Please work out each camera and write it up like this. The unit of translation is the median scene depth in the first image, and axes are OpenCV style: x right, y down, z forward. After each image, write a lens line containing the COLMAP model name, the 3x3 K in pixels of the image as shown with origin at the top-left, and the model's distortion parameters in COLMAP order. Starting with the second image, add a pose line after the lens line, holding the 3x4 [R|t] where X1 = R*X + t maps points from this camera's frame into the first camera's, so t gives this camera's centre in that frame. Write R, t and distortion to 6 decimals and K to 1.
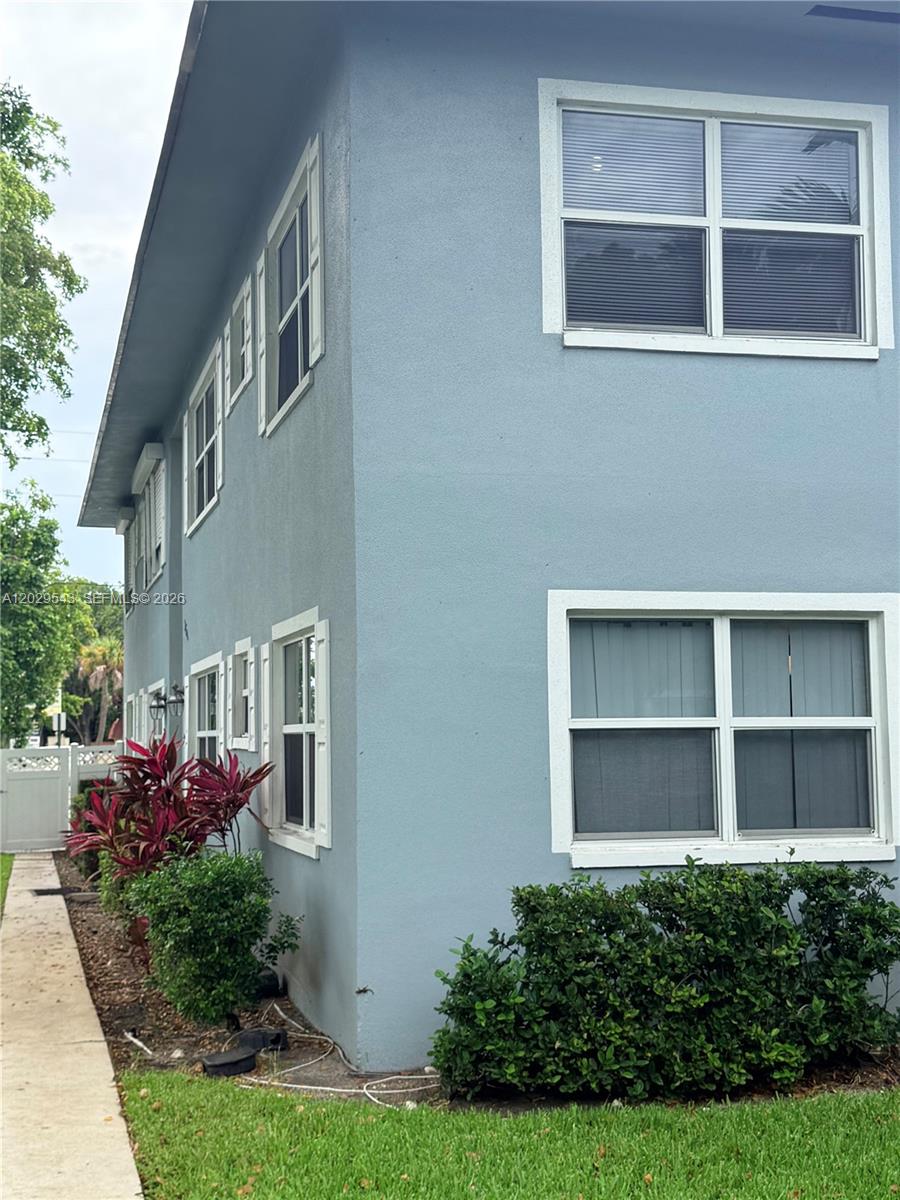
lens RADIAL K [[1653.8, 0, 450.0], [0, 1653.8, 600.0], [0, 0, 1]] dist [0.131313, -0.006266]
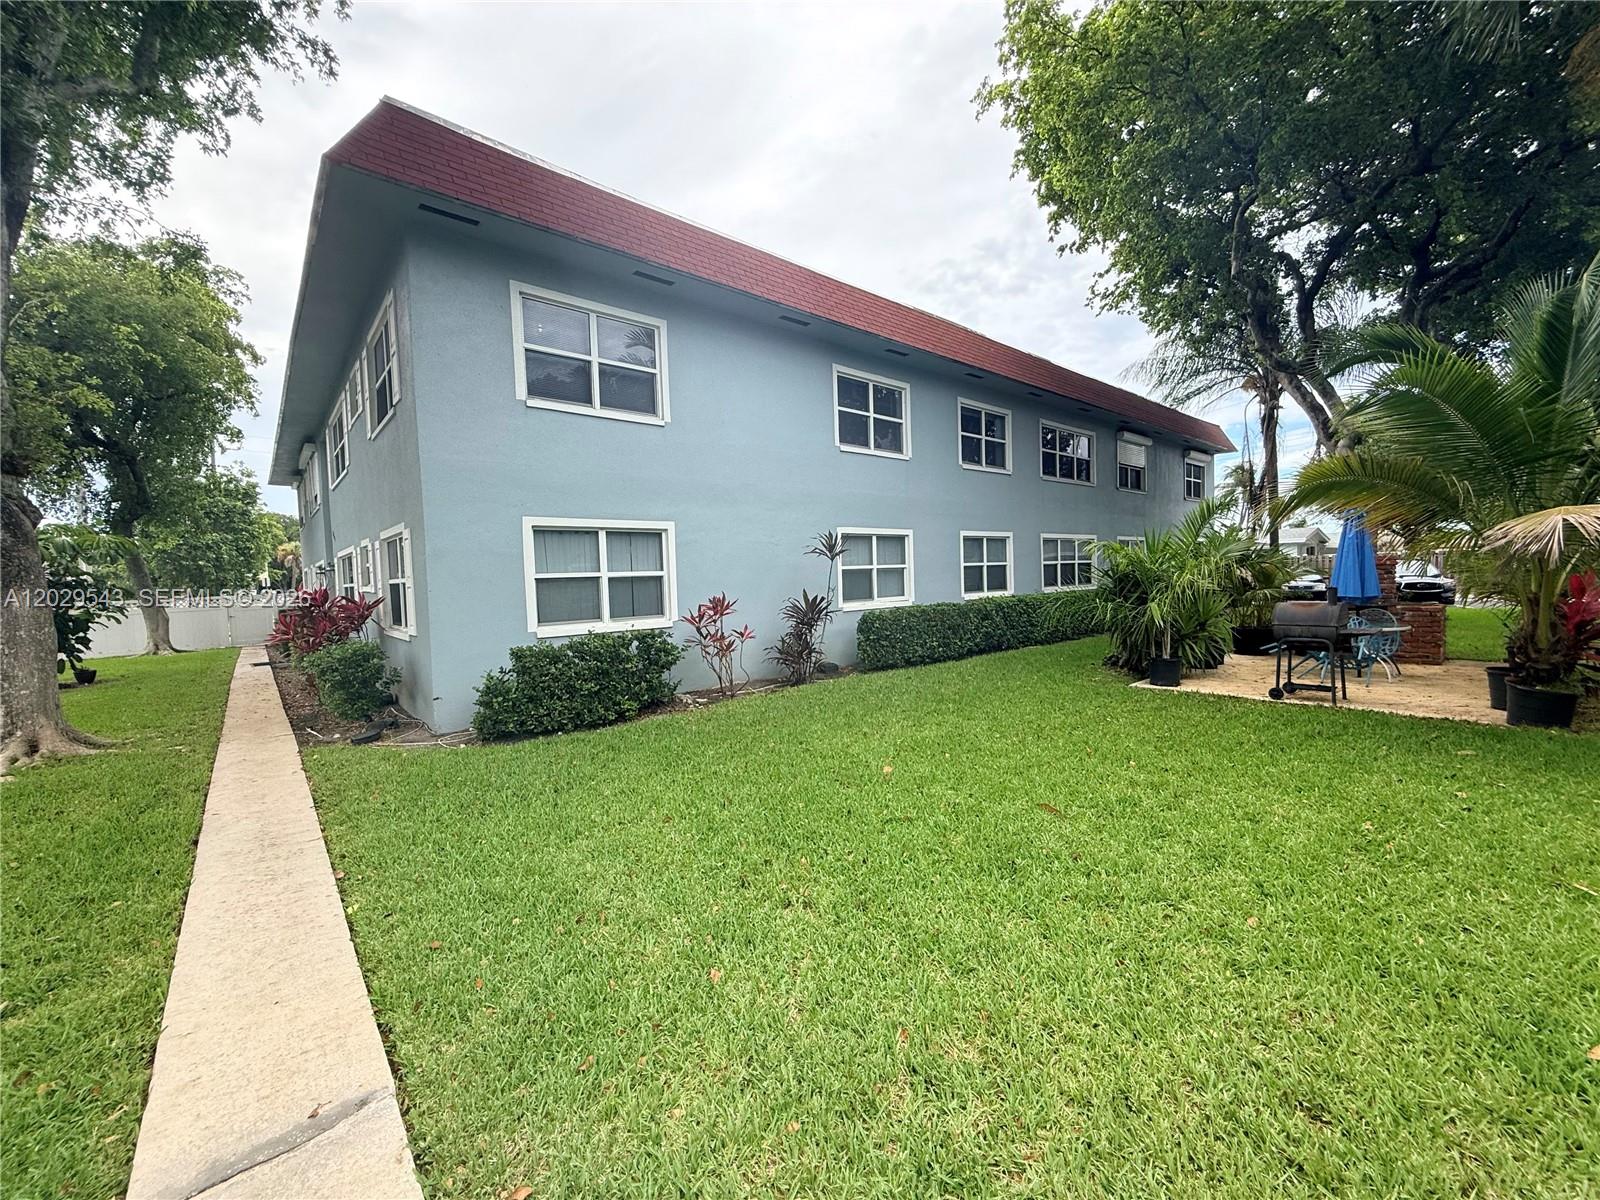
lens RADIAL K [[638.2, 0, 794.7], [0, 638.2, 602.3], [0, 0, 1]] dist [0.001006, -0.000369]
pose [[0.896836, -0.035220, 0.440959, 0.004240], [-0.014899, 0.993855, 0.109683, 0.008389], [-0.442113, -0.104937, 0.890800, 0.051140]]
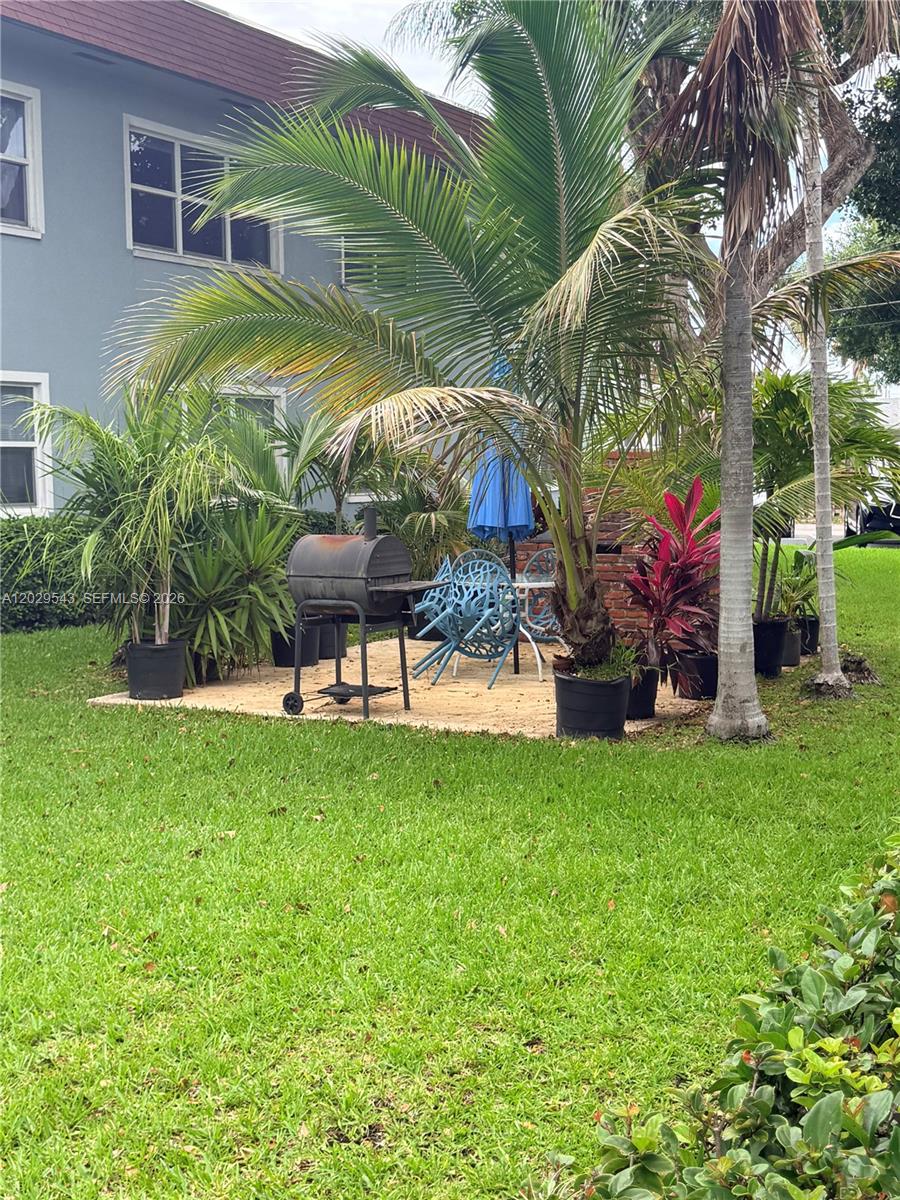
lens RADIAL K [[1651.2, 0, 450.0], [0, 1651.2, 600.0], [0, 0, 1]] dist [0.104570, -0.023094]
pose [[0.672442, -0.057125, 0.737942, 0.139896], [-0.061822, 0.989198, 0.132910, -0.021893], [-0.737563, -0.134995, 0.661647, -0.310474]]
